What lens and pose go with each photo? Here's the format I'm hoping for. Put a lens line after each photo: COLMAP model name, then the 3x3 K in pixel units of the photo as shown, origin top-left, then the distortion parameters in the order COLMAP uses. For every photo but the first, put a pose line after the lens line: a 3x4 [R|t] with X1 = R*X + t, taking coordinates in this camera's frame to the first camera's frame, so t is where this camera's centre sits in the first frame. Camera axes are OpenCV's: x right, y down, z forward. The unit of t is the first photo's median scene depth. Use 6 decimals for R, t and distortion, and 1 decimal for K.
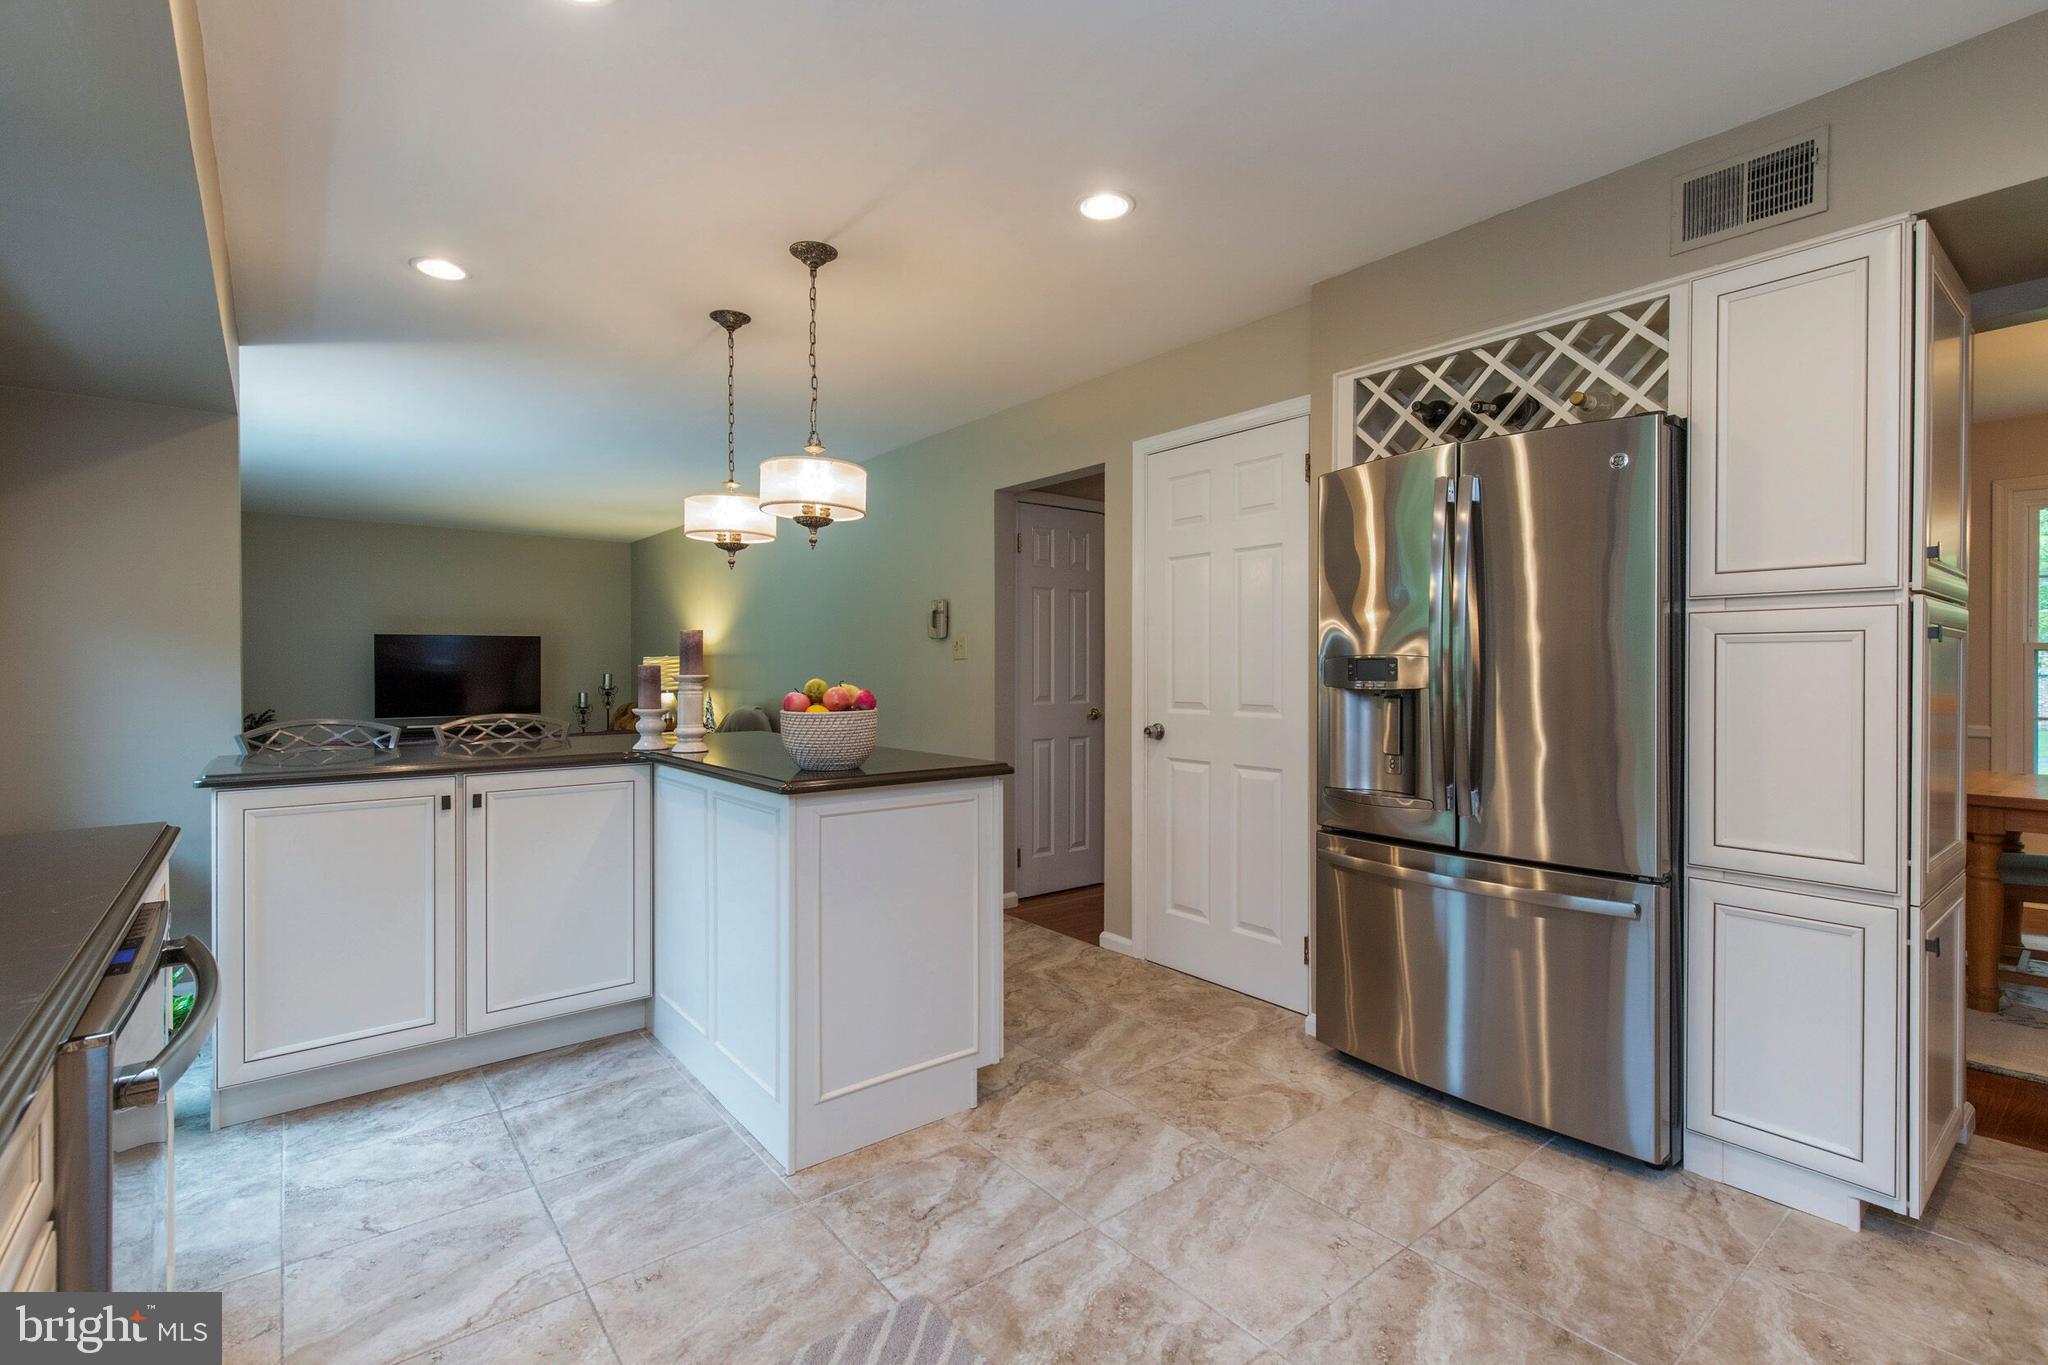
lens RADIAL K [[932.4, 0, 1032.7], [0, 932.4, 679.1], [0, 0, 1]] dist [0.010719, -0.001529]
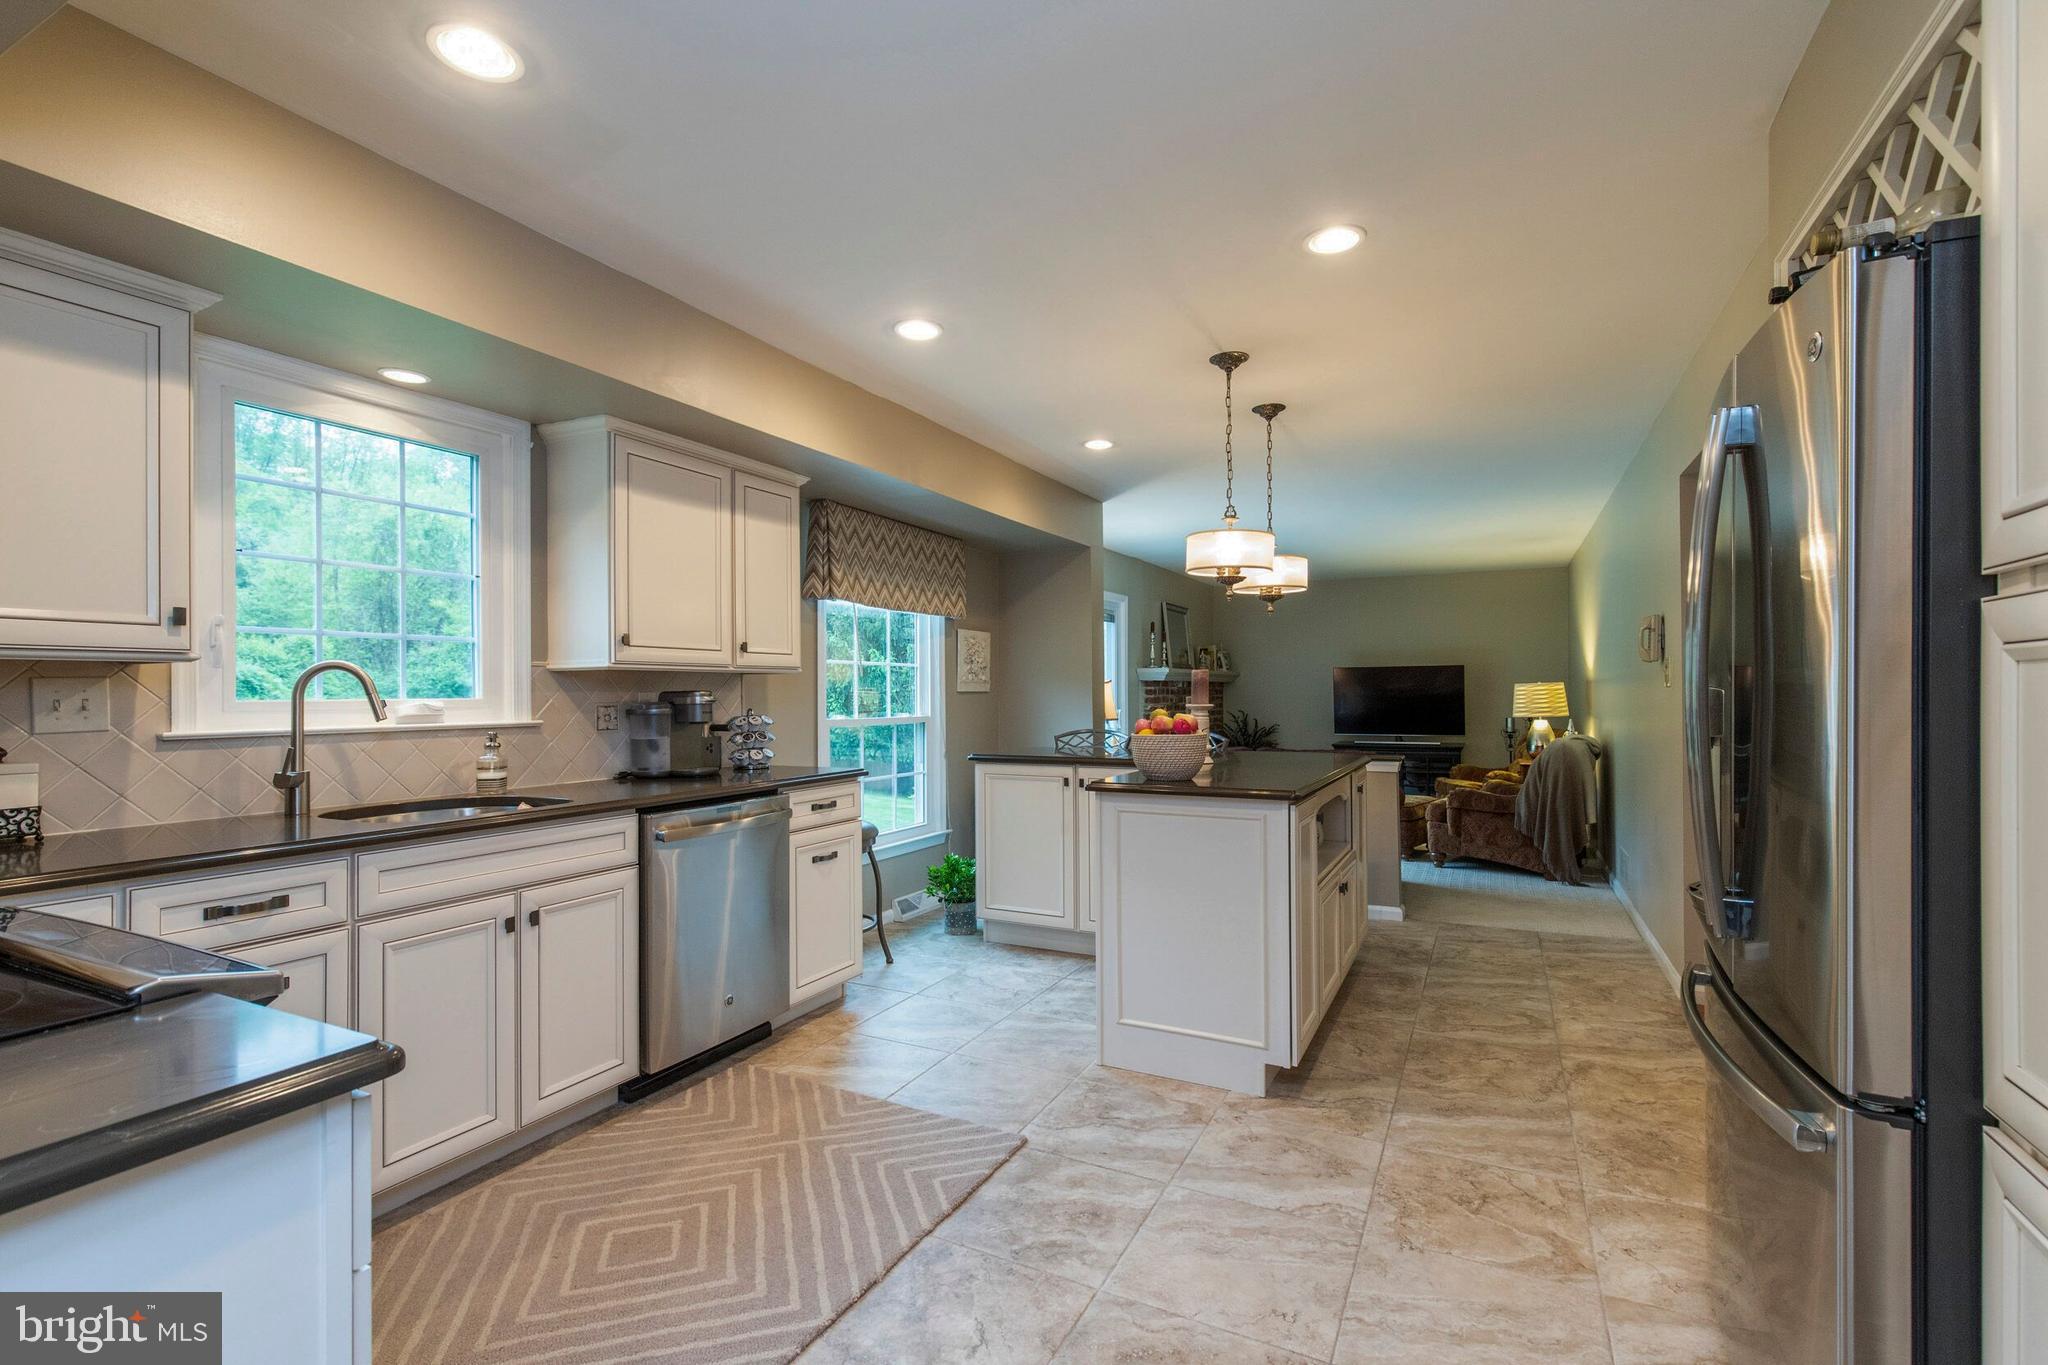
lens RADIAL K [[932.4, 0, 1025.7], [0, 932.4, 686.4], [0, 0, 1]] dist [0.010719, -0.001529]
pose [[0.404071, -0.008949, -0.914684, 0.902098], [-0.008509, 0.999872, -0.013541, -0.011582], [0.914688, 0.013254, 0.403944, 0.309595]]
